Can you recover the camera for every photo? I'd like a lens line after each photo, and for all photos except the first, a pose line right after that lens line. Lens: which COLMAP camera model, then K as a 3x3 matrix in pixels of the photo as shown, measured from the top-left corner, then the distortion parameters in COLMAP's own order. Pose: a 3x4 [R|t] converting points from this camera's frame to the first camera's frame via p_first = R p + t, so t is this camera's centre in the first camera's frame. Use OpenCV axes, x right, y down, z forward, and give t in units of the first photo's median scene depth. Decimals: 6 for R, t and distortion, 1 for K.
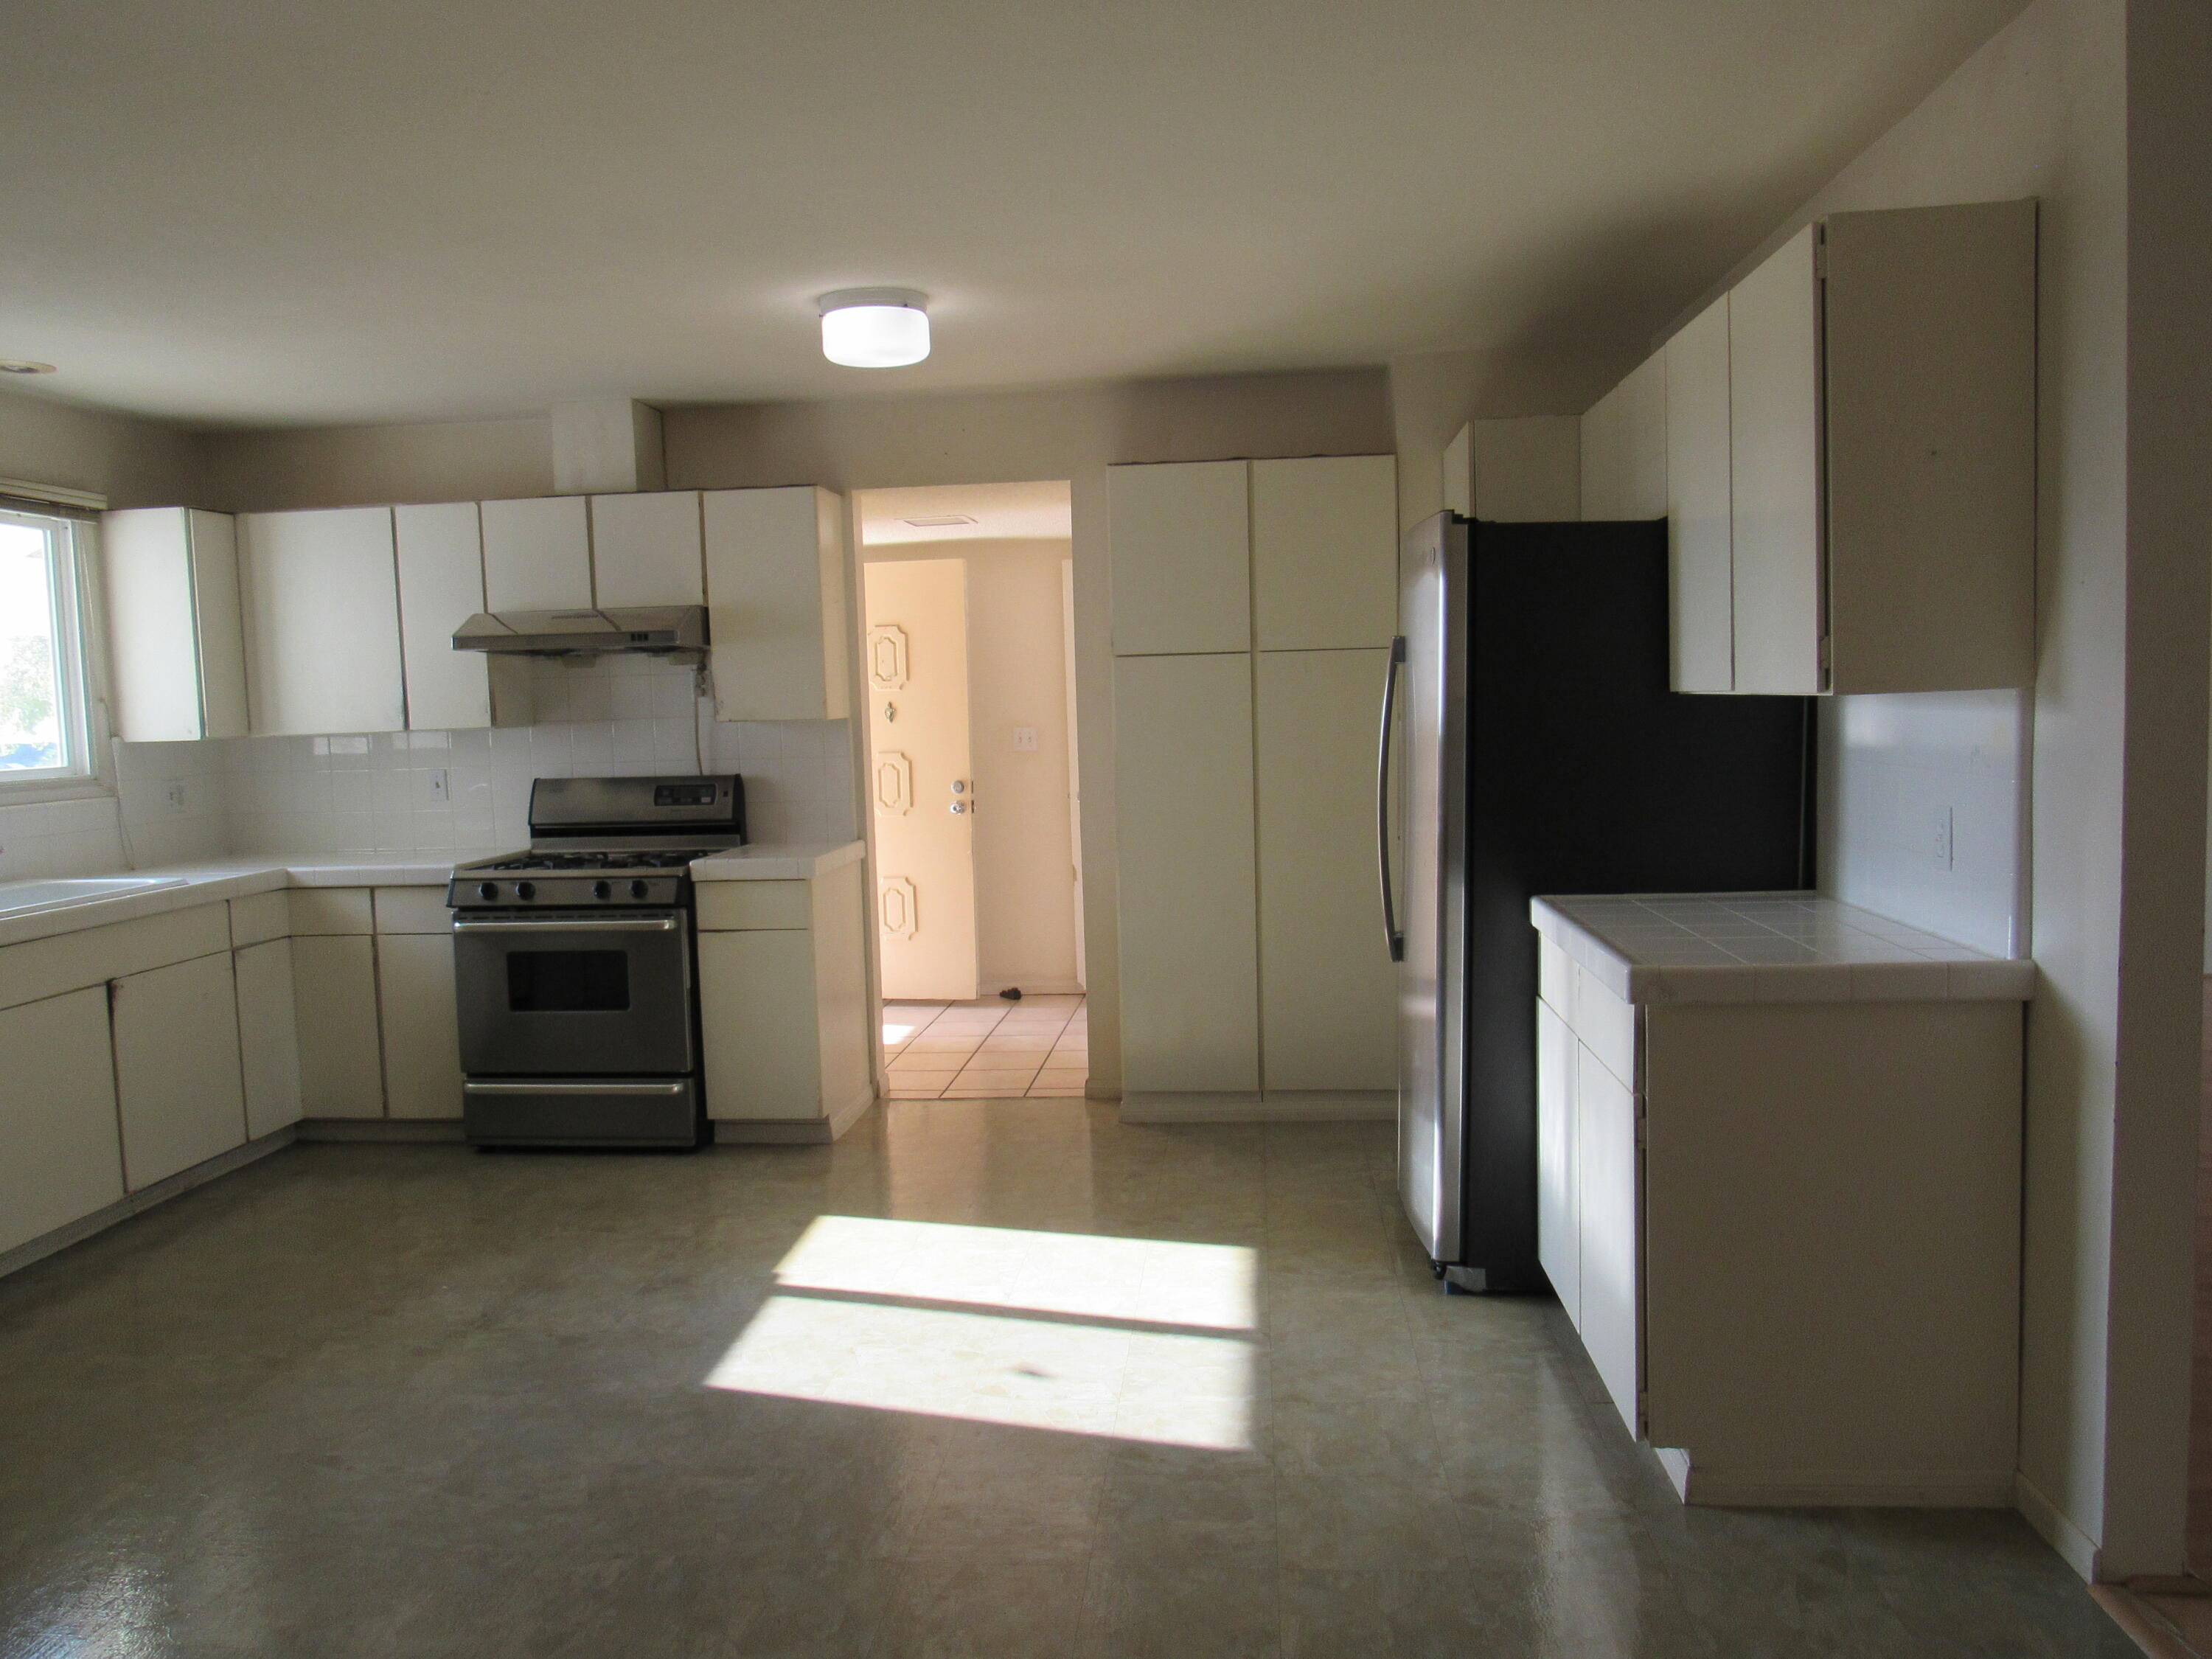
lens RADIAL K [[1584.6, 0, 1095.9], [0, 1584.6, 832.4], [0, 0, 1]] dist [-0.033901, 0.016374]
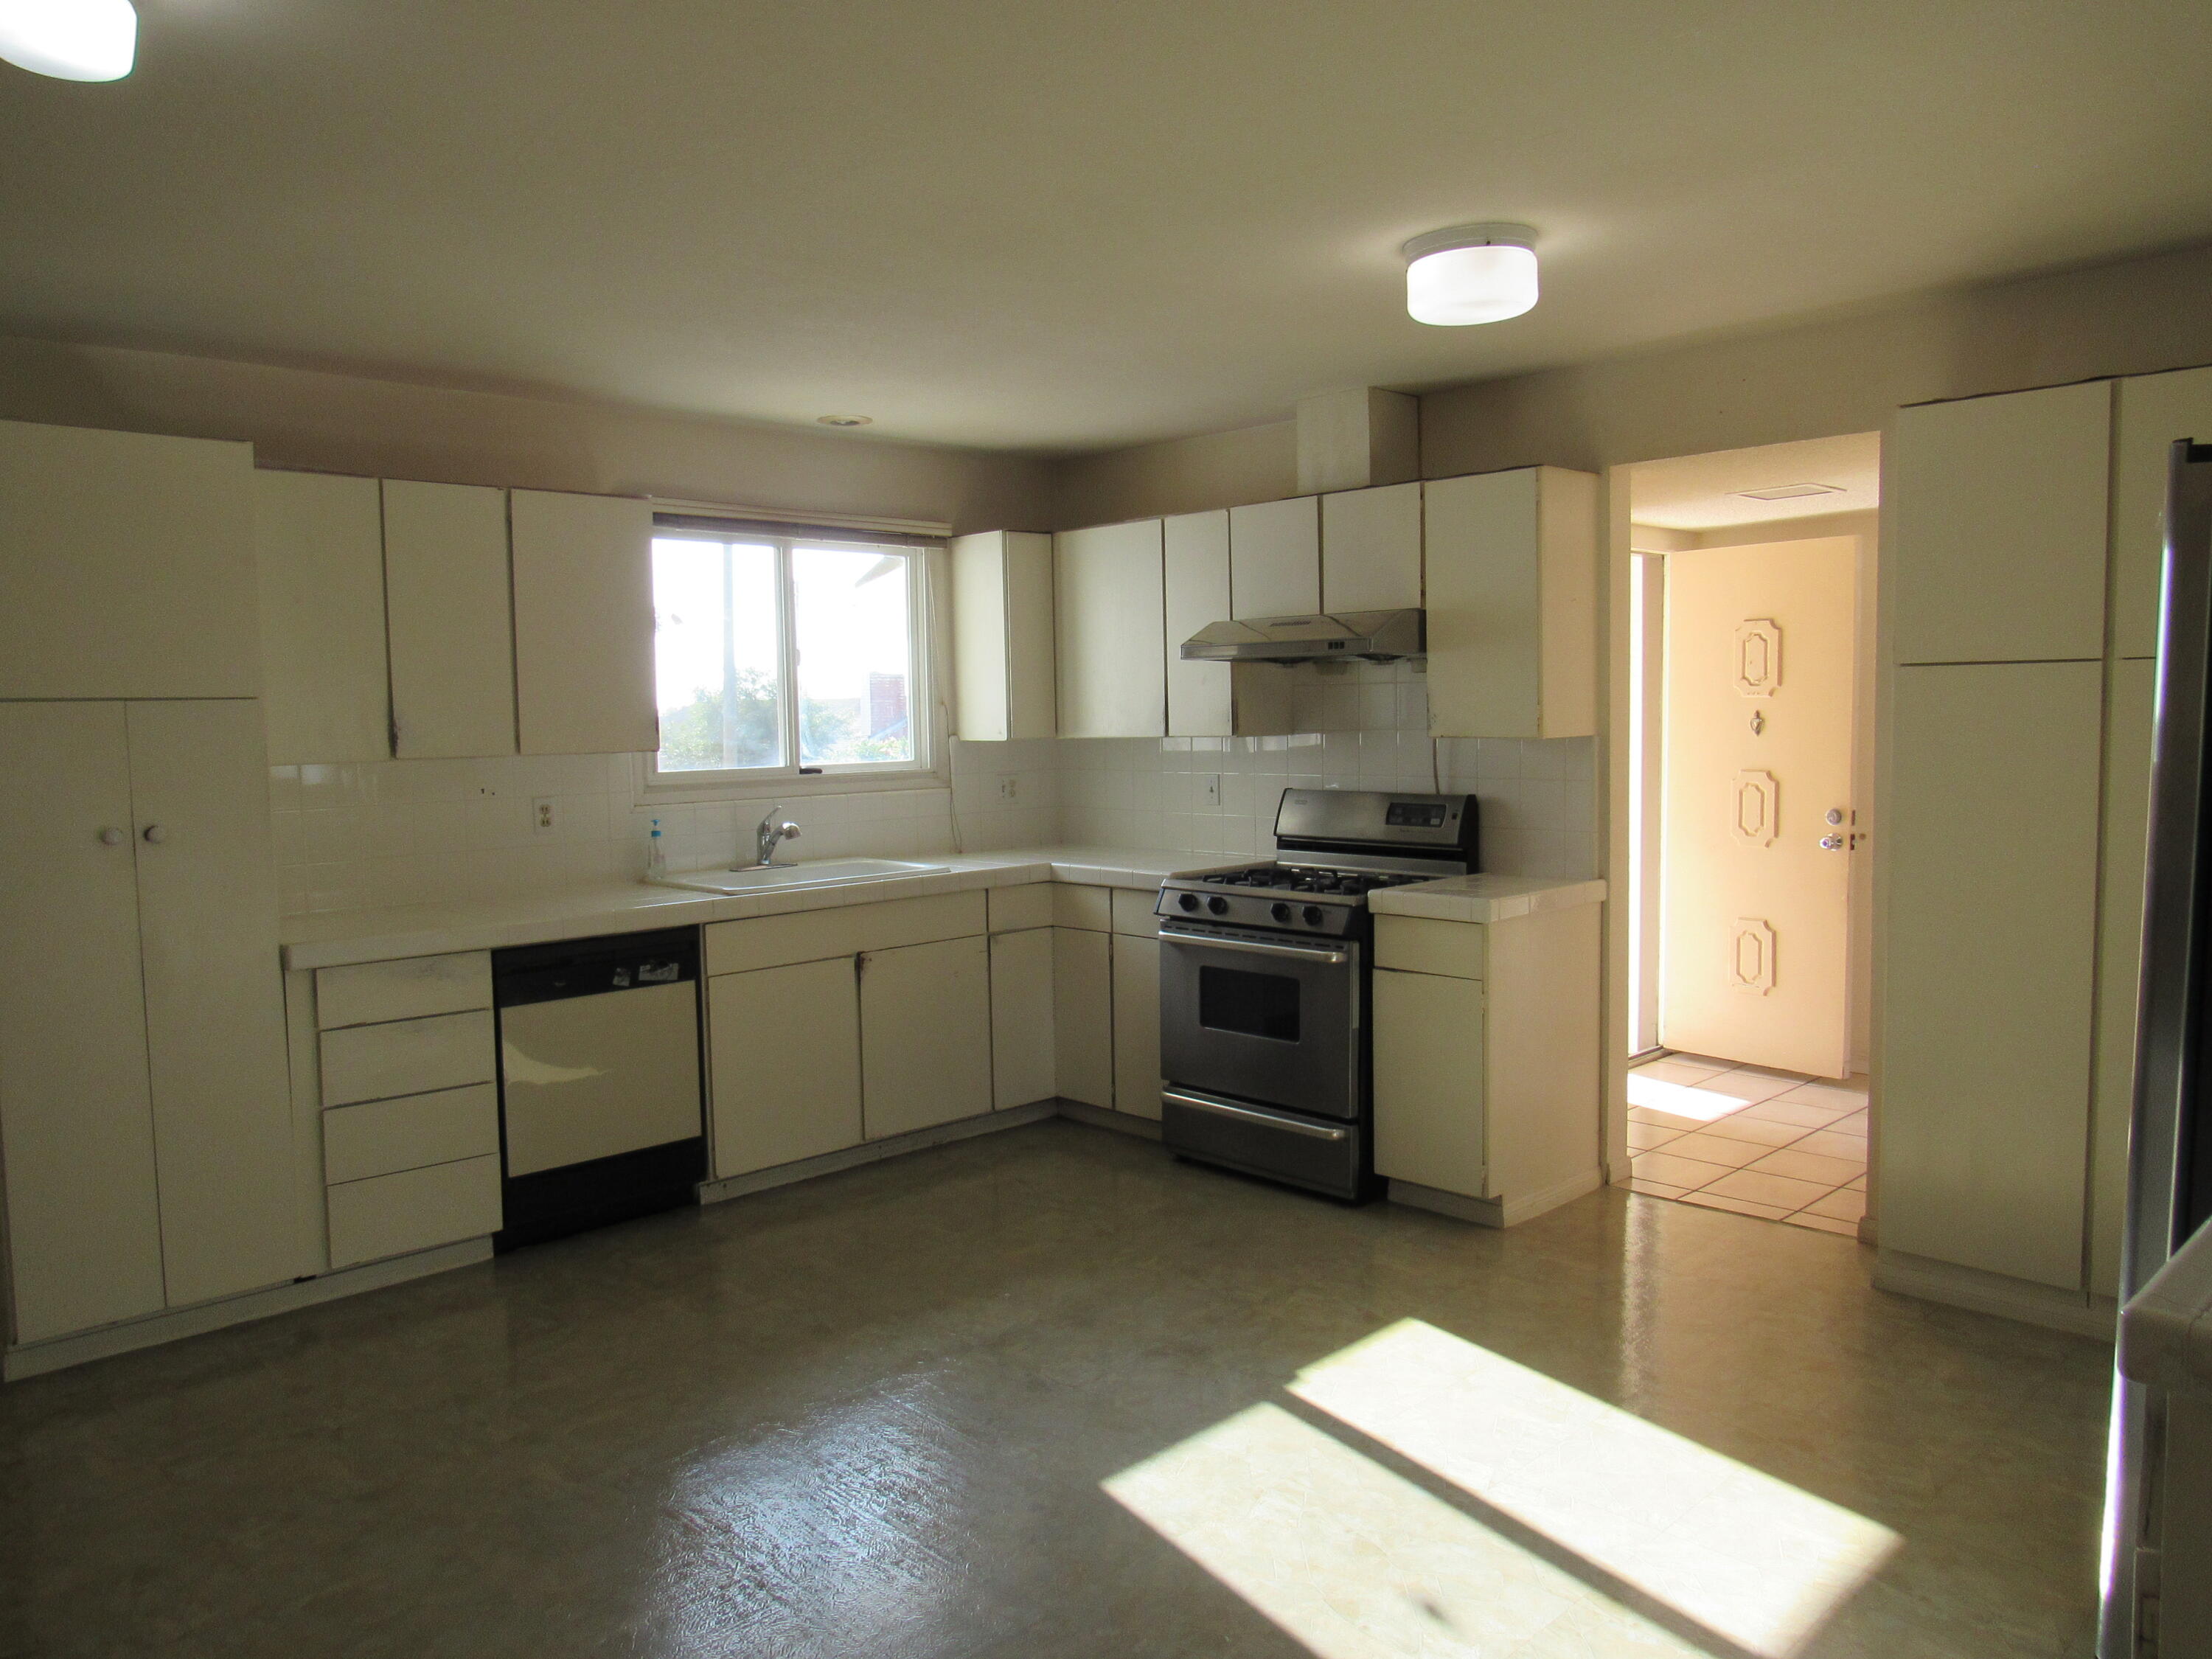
lens RADIAL K [[1584.6, 0, 1107.6], [0, 1584.6, 826.0], [0, 0, 1]] dist [-0.033901, 0.016374]
pose [[0.762597, 0.062360, -0.643861, 0.206028], [-0.058036, 0.997924, 0.027913, -0.034214], [0.644265, 0.016080, 0.764633, 0.194473]]
